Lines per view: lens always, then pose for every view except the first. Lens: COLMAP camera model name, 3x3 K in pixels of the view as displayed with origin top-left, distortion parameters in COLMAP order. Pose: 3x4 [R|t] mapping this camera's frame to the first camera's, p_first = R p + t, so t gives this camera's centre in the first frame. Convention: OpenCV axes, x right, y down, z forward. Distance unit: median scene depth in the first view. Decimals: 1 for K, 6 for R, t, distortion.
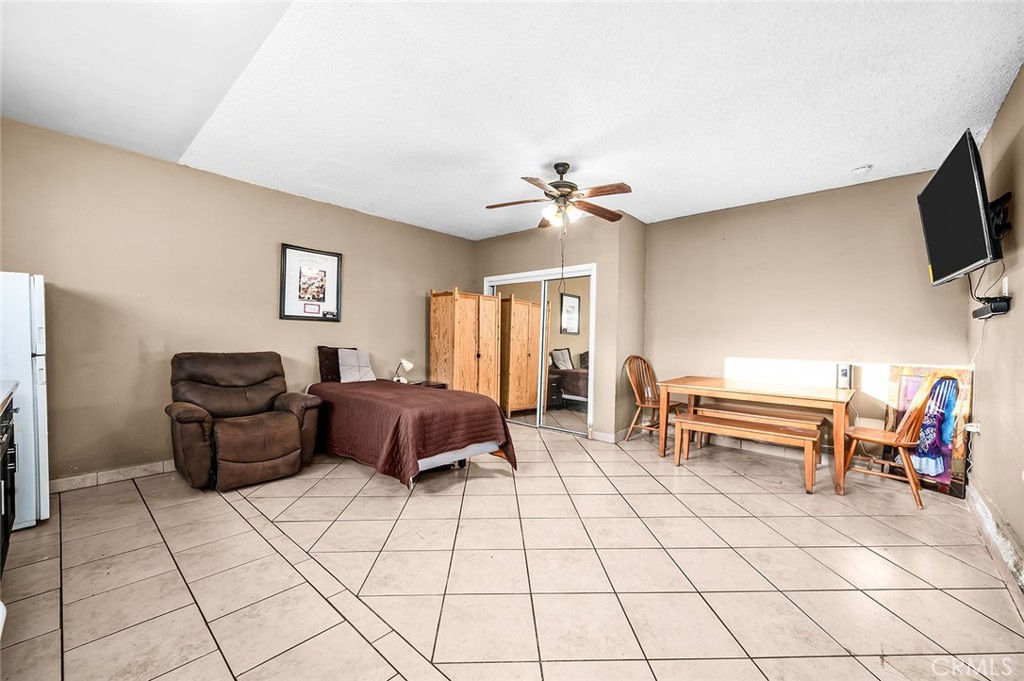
lens RADIAL K [[418.5, 0, 510.8], [0, 418.5, 336.7], [0, 0, 1]] dist [0.003908, -0.000482]
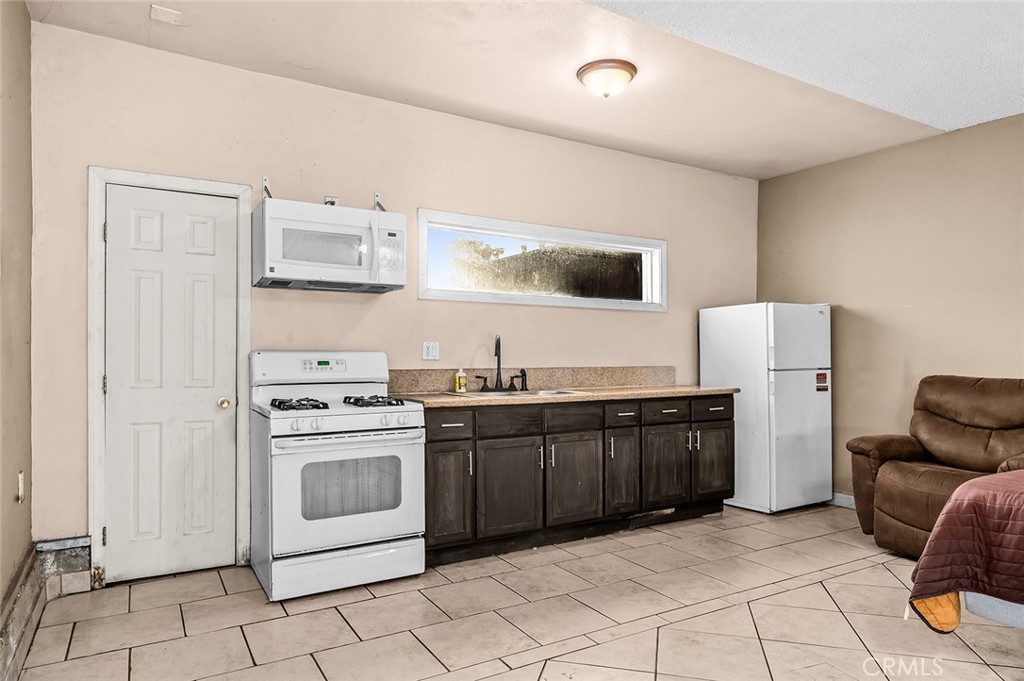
lens RADIAL K [[632.7, 0, 508.3], [0, 632.7, 346.0], [0, 0, 1]] dist [0.007477, 0.001484]
pose [[-0.291319, -0.028410, -0.956204, 0.661333], [-0.011487, 0.999591, -0.026200, 0.027203], [0.956557, 0.003351, -0.291526, 0.672411]]
